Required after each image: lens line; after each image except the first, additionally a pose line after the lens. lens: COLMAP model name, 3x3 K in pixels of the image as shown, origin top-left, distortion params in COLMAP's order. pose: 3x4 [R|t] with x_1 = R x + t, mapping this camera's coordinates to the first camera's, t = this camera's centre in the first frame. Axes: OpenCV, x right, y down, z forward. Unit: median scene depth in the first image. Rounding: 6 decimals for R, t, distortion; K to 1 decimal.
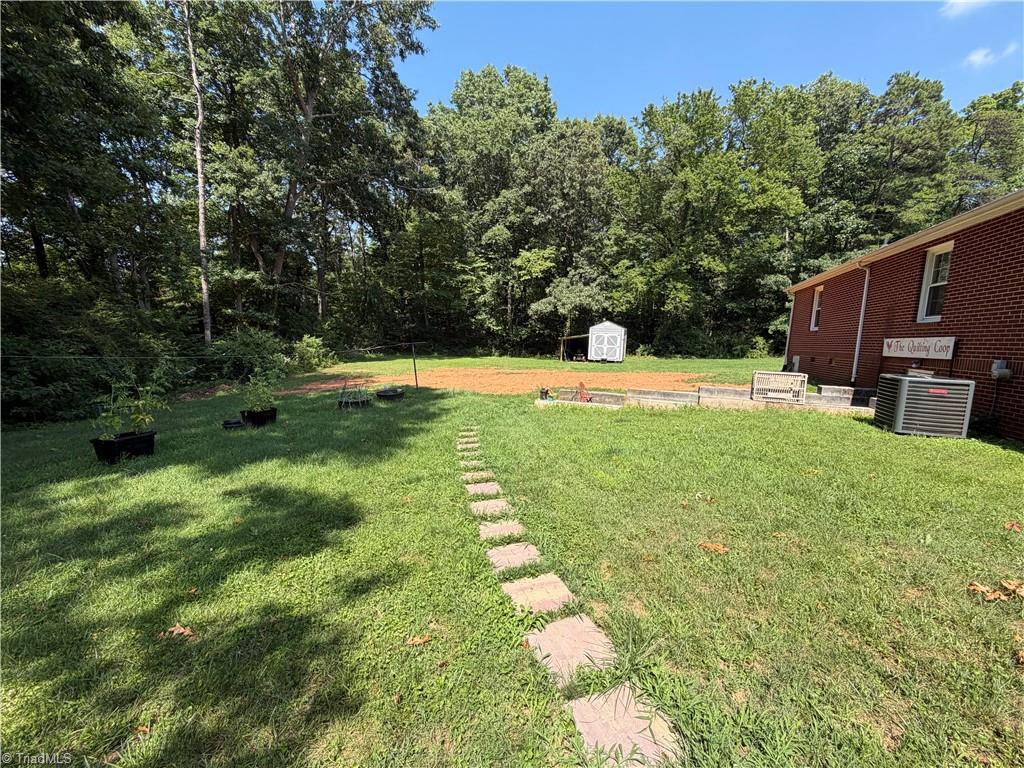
lens RADIAL K [[406.2, 0, 512.0], [0, 406.2, 384.0], [0, 0, 1]] dist [0.000879, 0.000100]
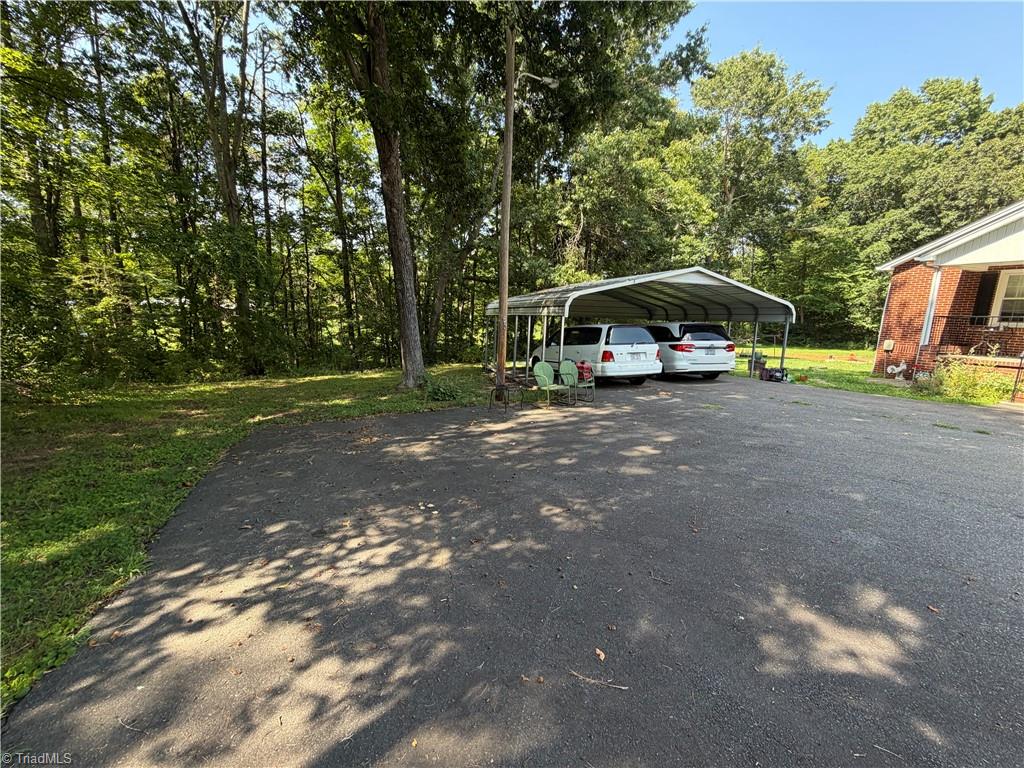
lens RADIAL K [[406.2, 0, 512.0], [0, 406.2, 384.0], [0, 0, 1]] dist [0.000879, 0.000100]
pose [[0.661205, 0.112660, -0.741698, 0.164446], [-0.104413, 0.992857, 0.057728, 0.069030], [0.742904, 0.039273, 0.668245, -0.538428]]
